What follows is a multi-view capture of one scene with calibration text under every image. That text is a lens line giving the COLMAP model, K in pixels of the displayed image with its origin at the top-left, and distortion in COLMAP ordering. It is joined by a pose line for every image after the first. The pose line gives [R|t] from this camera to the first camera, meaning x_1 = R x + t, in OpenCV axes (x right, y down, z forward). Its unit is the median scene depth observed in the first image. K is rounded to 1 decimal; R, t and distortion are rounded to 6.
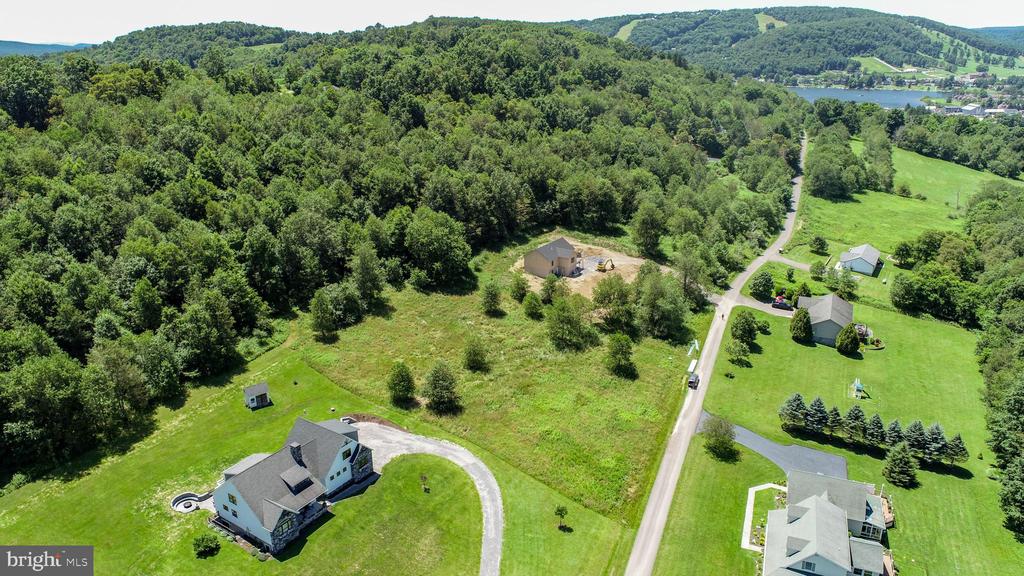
lens RADIAL K [[691.5, 0, 509.5], [0, 691.5, 286.8], [0, 0, 1]] dist [-0.010772, 0.003925]
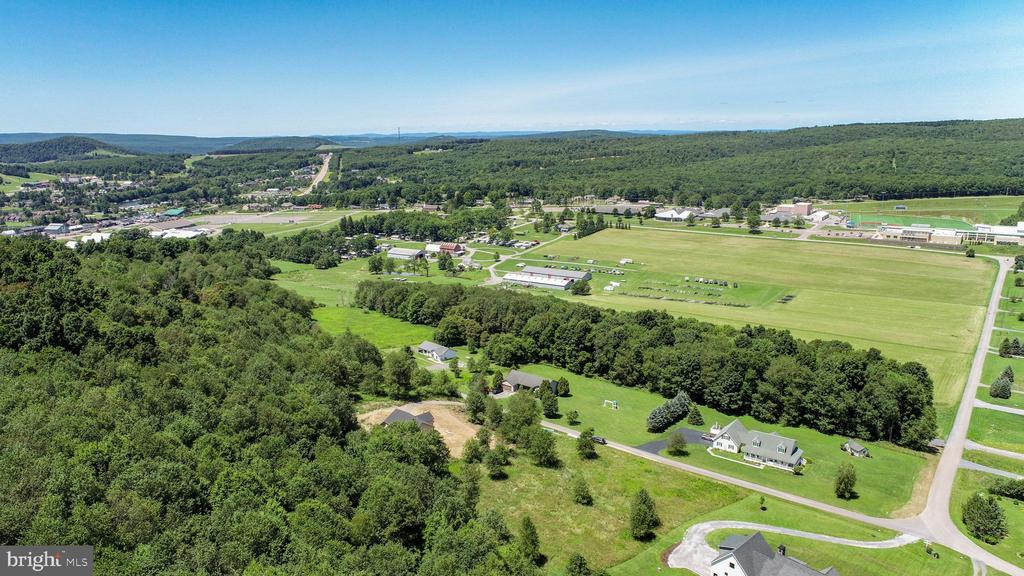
lens RADIAL K [[691.5, 0, 512.6], [0, 691.5, 291.3], [0, 0, 1]] dist [-0.010772, 0.003925]
pose [[0.235134, -0.209025, 0.949221, -0.928652], [0.339579, 0.932727, 0.121274, -0.336495], [-0.910713, 0.293820, 0.290296, 0.538815]]
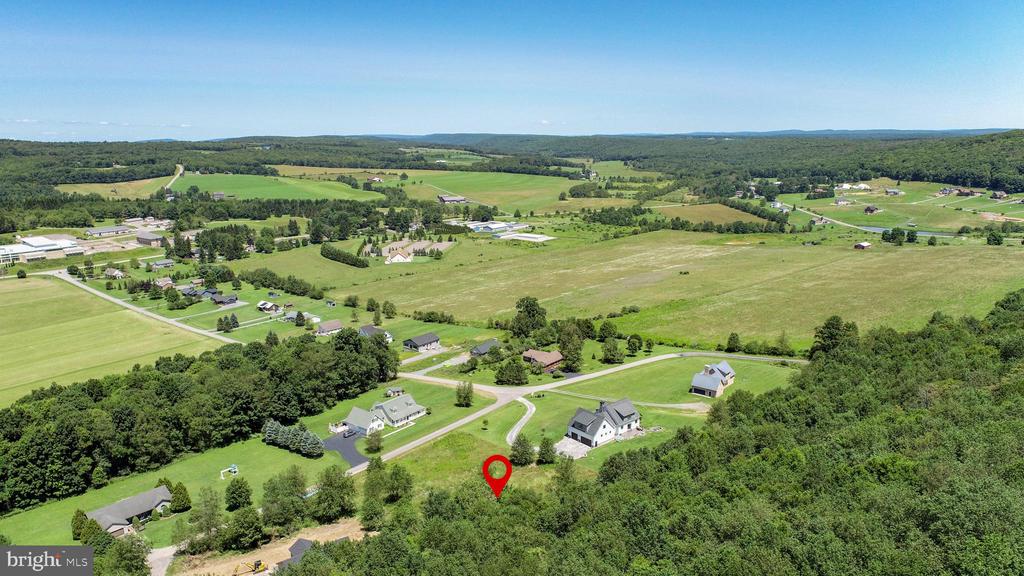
lens RADIAL K [[691.5, 0, 510.4], [0, 691.5, 290.8], [0, 0, 1]] dist [-0.010772, 0.003925]
pose [[-0.959944, -0.034177, 0.278101, -0.354088], [0.120166, 0.846405, 0.518805, -0.688926], [-0.253117, 0.531442, -0.808394, 1.498221]]
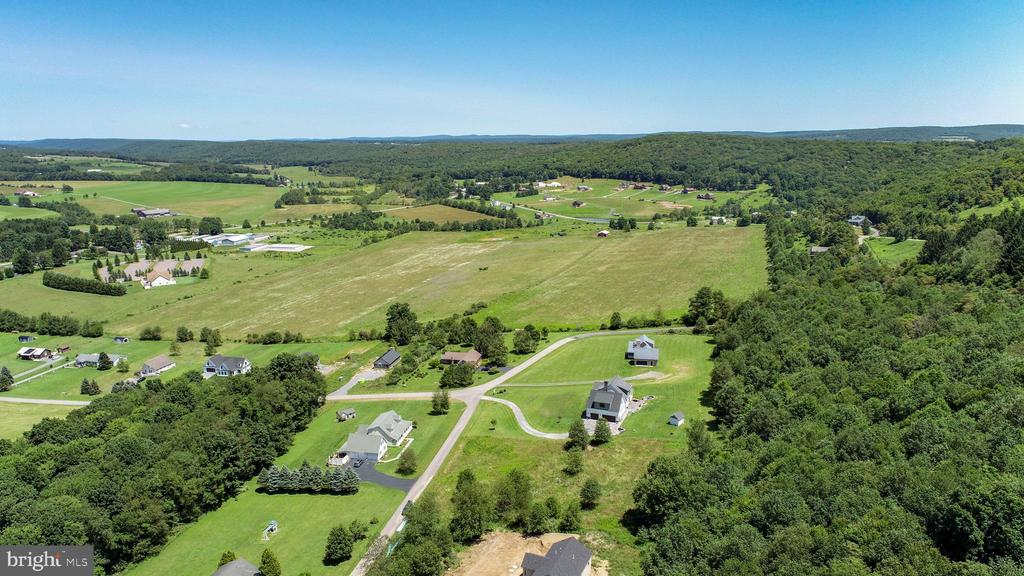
lens RADIAL K [[691.5, 0, 512.6], [0, 691.5, 283.5], [0, 0, 1]] dist [-0.010772, 0.003925]
pose [[-0.979698, 0.066953, -0.188969, 0.240541], [-0.042734, 0.851180, 0.523132, -0.722107], [0.195872, 0.520586, -0.831038, 1.550451]]
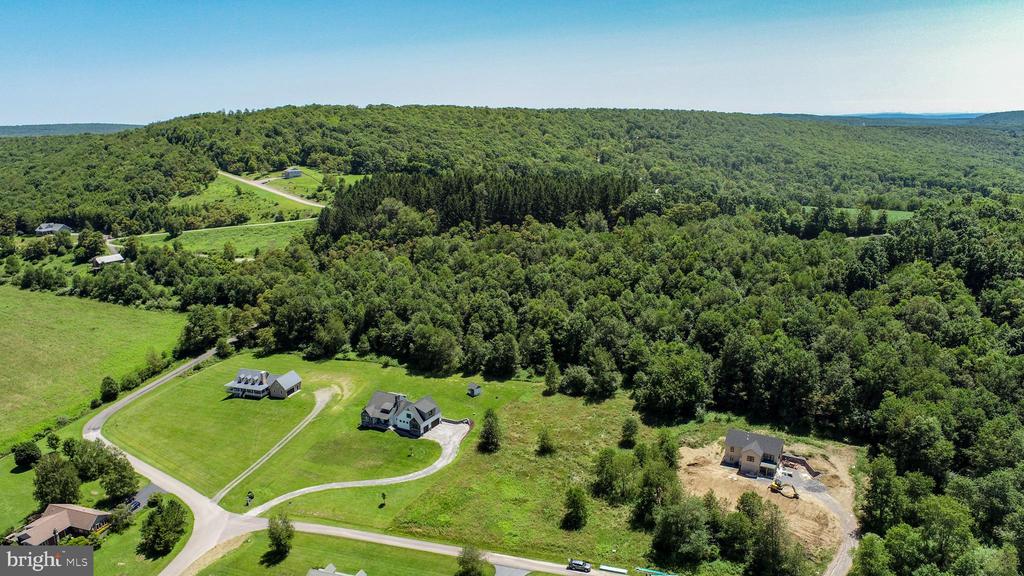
lens RADIAL K [[691.5, 0, 513.4], [0, 691.5, 288.5], [0, 0, 1]] dist [-0.010772, 0.003925]
pose [[0.086541, 0.248255, -0.964821, 0.967320], [-0.327525, 0.921712, 0.207785, -0.362479], [0.940871, 0.298021, 0.161076, 0.513967]]
